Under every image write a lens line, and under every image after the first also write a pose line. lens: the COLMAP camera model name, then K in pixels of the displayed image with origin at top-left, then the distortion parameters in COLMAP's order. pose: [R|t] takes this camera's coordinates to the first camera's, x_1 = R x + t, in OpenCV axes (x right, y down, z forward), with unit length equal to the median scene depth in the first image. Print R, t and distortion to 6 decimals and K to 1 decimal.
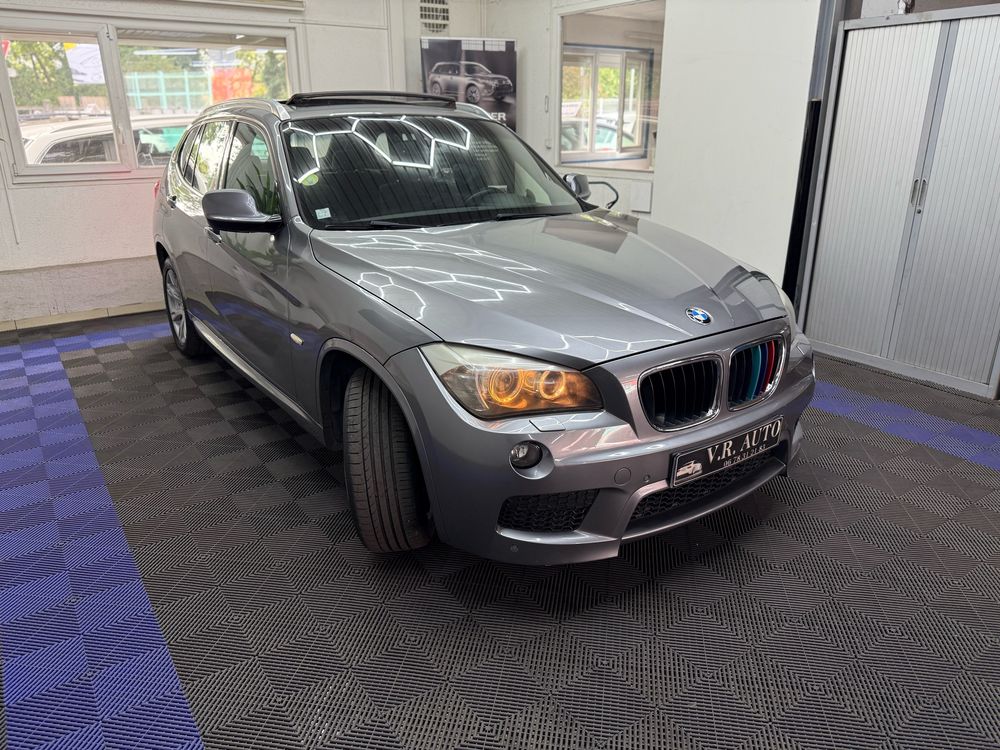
lens RADIAL K [[715.4, 0, 500.0], [0, 715.4, 375.0], [0, 0, 1]] dist [0.003730, -0.011020]
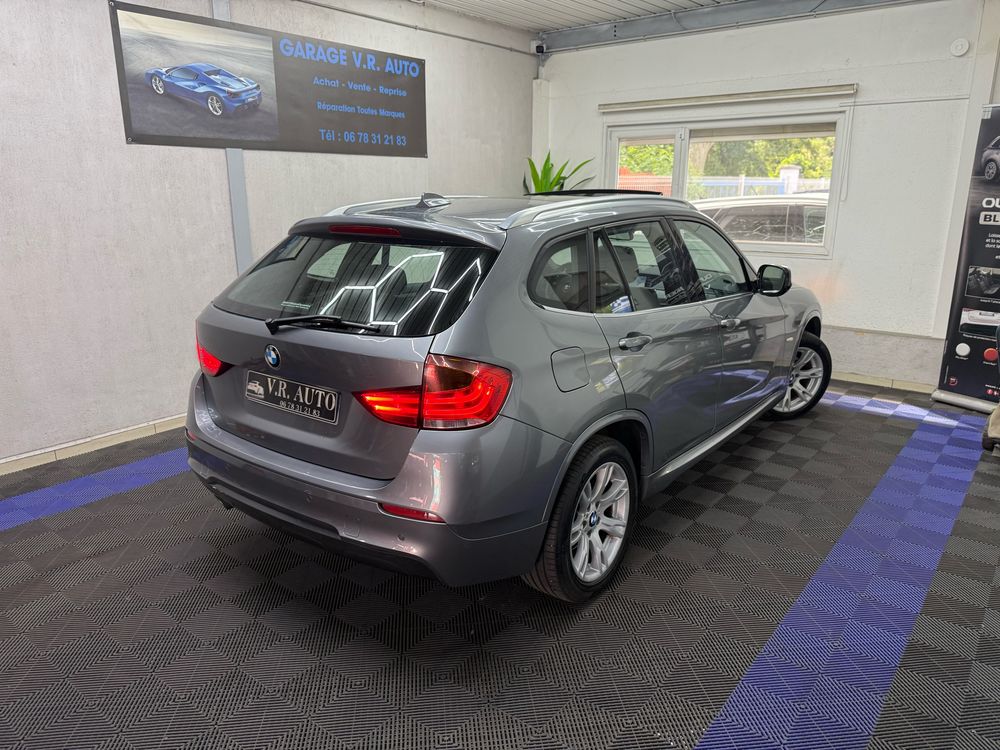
lens RADIAL K [[715.4, 0, 500.0], [0, 715.4, 375.0], [0, 0, 1]] dist [0.003730, -0.011020]
pose [[0.289818, 0.246073, -0.924907, 1.461474], [-0.319143, 0.935920, 0.149000, -0.384551], [0.902304, 0.251995, 0.349779, 0.865953]]
